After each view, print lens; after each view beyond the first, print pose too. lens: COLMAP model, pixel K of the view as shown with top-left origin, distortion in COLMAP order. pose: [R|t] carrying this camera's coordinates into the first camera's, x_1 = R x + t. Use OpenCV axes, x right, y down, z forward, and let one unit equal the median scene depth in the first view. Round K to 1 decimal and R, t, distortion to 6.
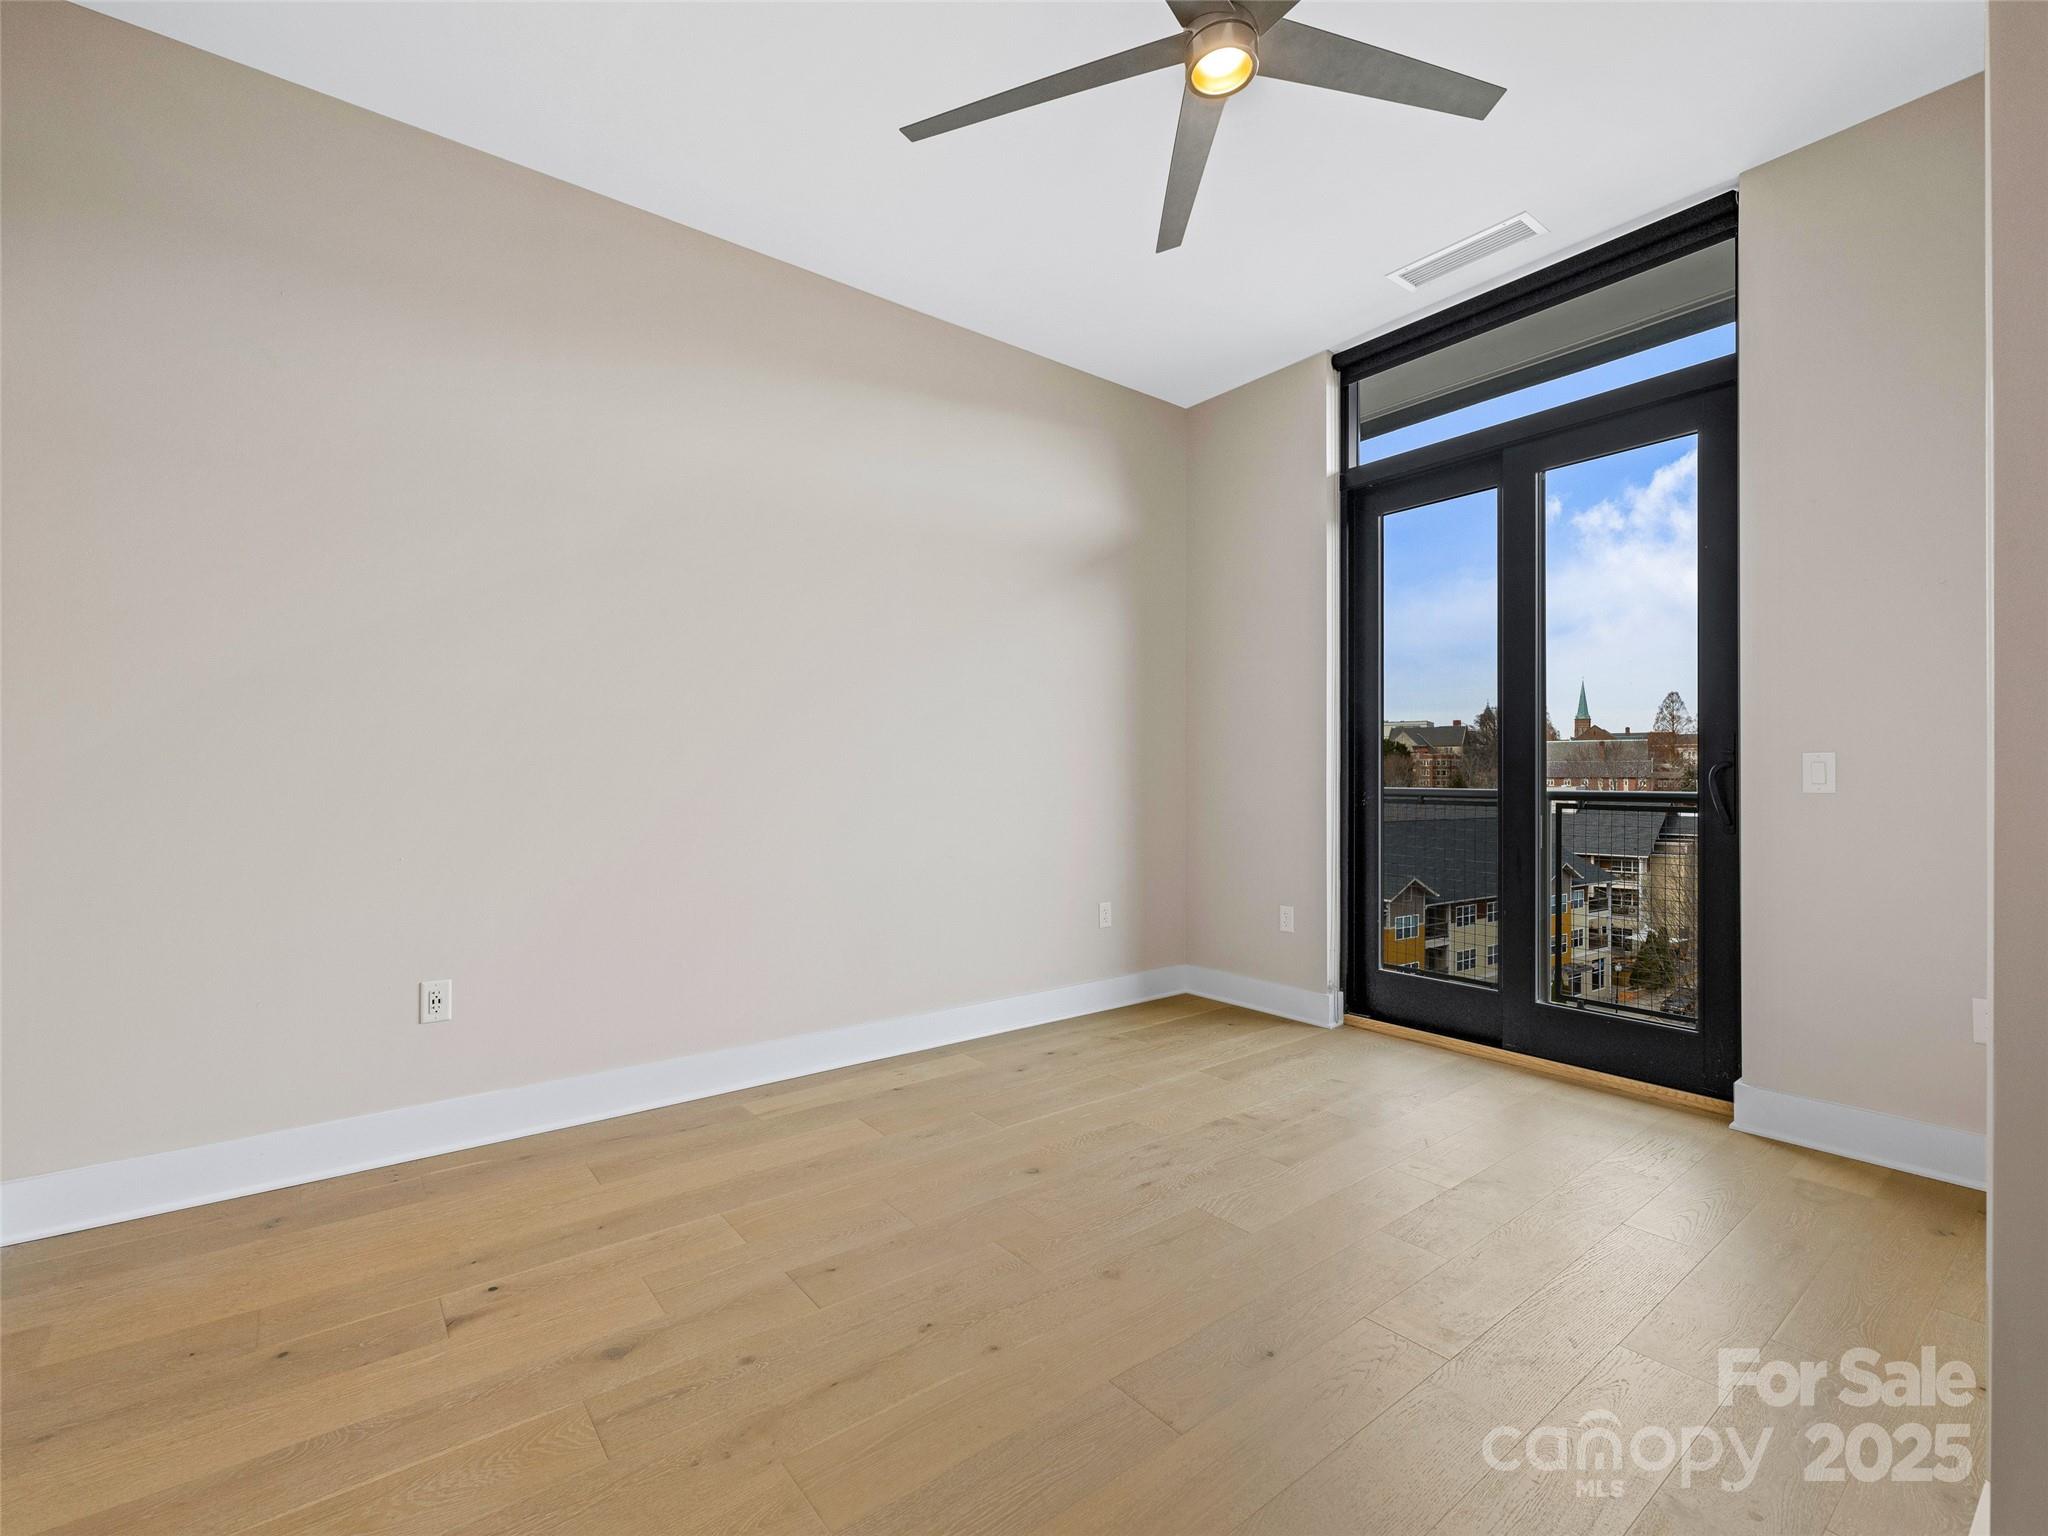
lens RADIAL K [[926.1, 0, 1023.6], [0, 926.1, 781.0], [0, 0, 1]] dist [0.000080, 0.000243]
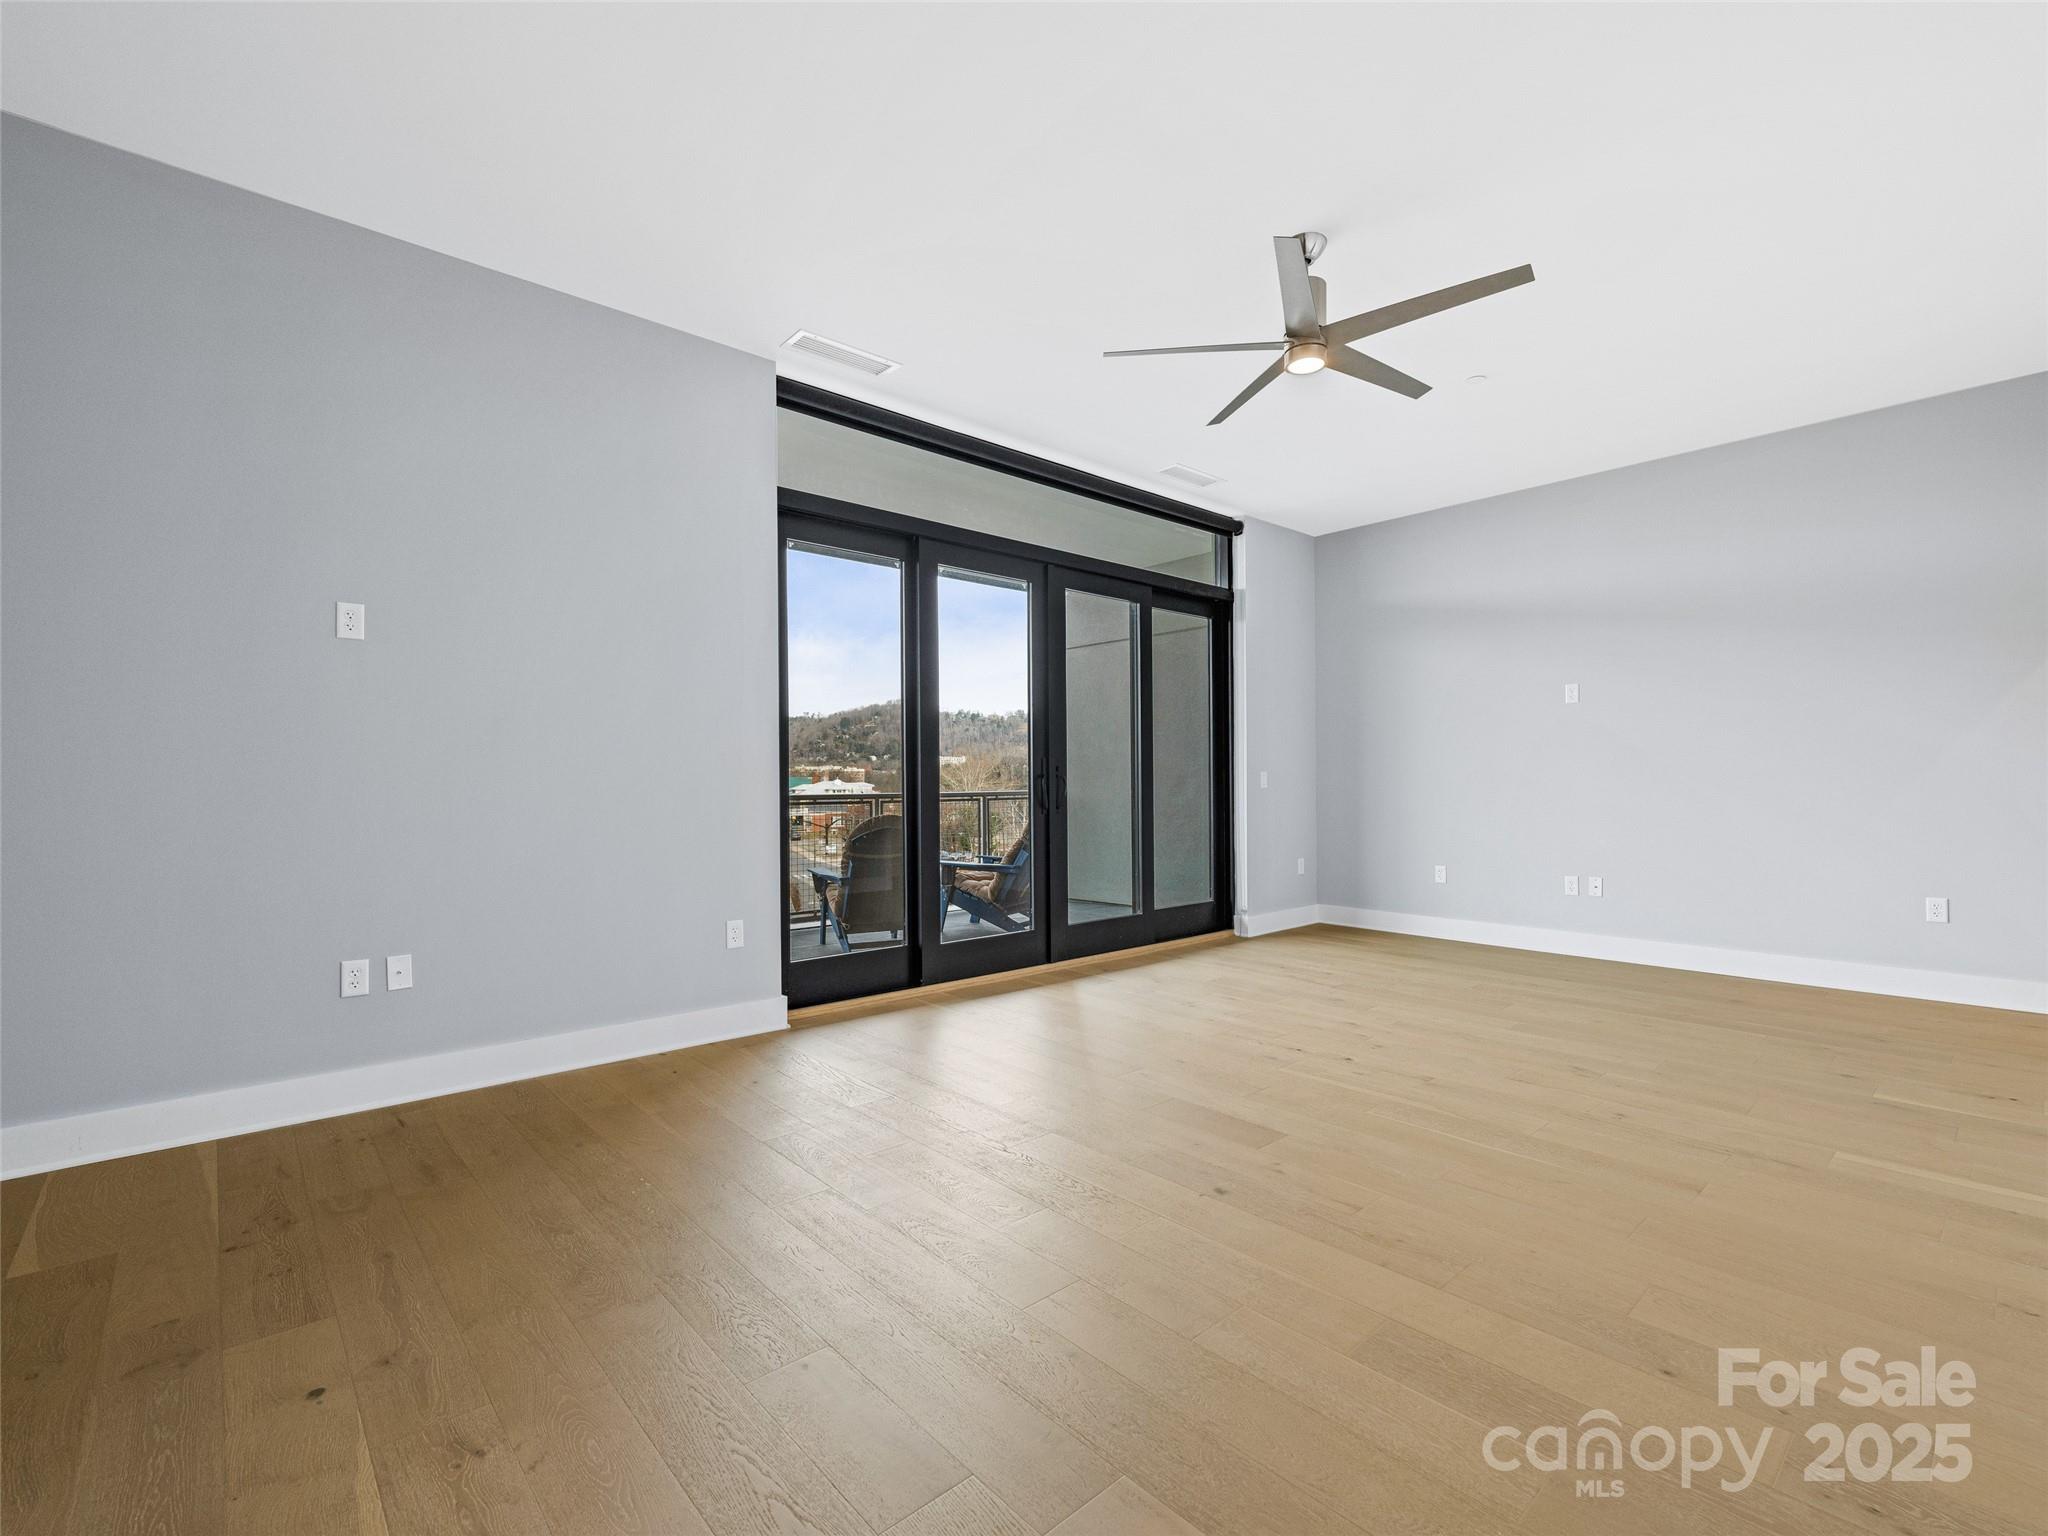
lens RADIAL K [[893.6, 0, 1024.0], [0, 893.6, 768.0], [0, 0, 1]] dist [-0.027794, 0.000097]
pose [[-0.082262, 0.015755, 0.996486, -1.093093], [0.001167, 0.999876, -0.015712, -0.002873], [-0.996610, -0.000130, -0.082270, 1.384899]]
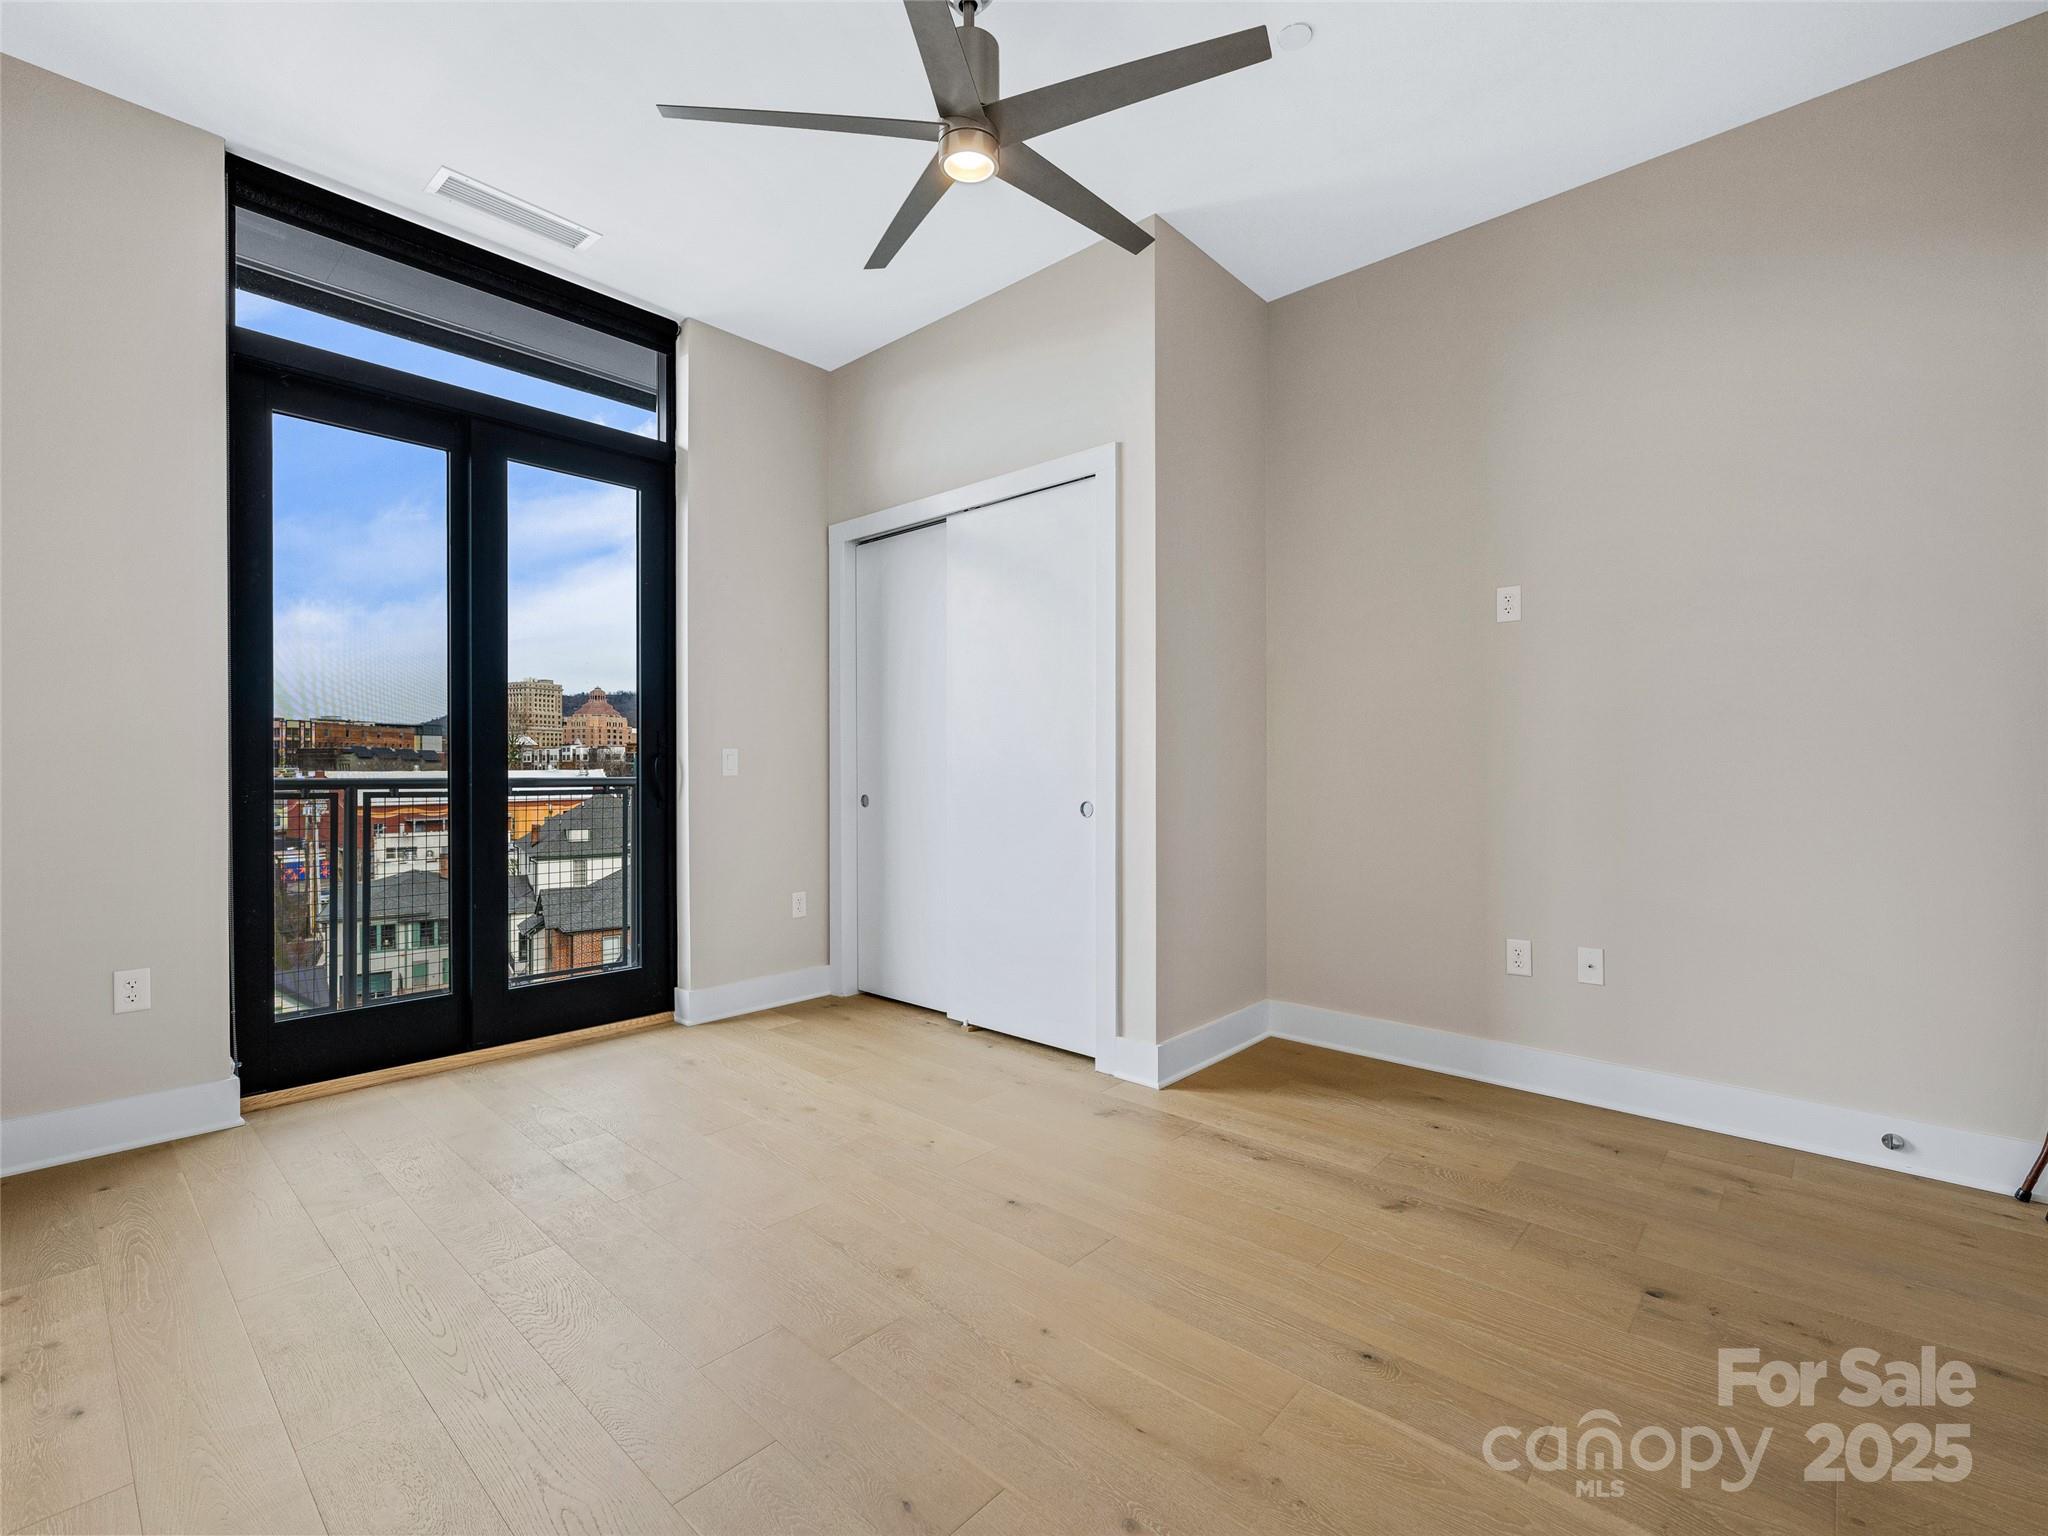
lens RADIAL K [[926.1, 0, 1023.6], [0, 926.1, 781.0], [0, 0, 1]] dist [0.000080, 0.000243]
pose [[-0.178930, -0.018682, 0.983684, -0.522706], [0.000264, 0.999819, 0.019036, -0.005853], [-0.983862, 0.003665, -0.178893, 0.618464]]
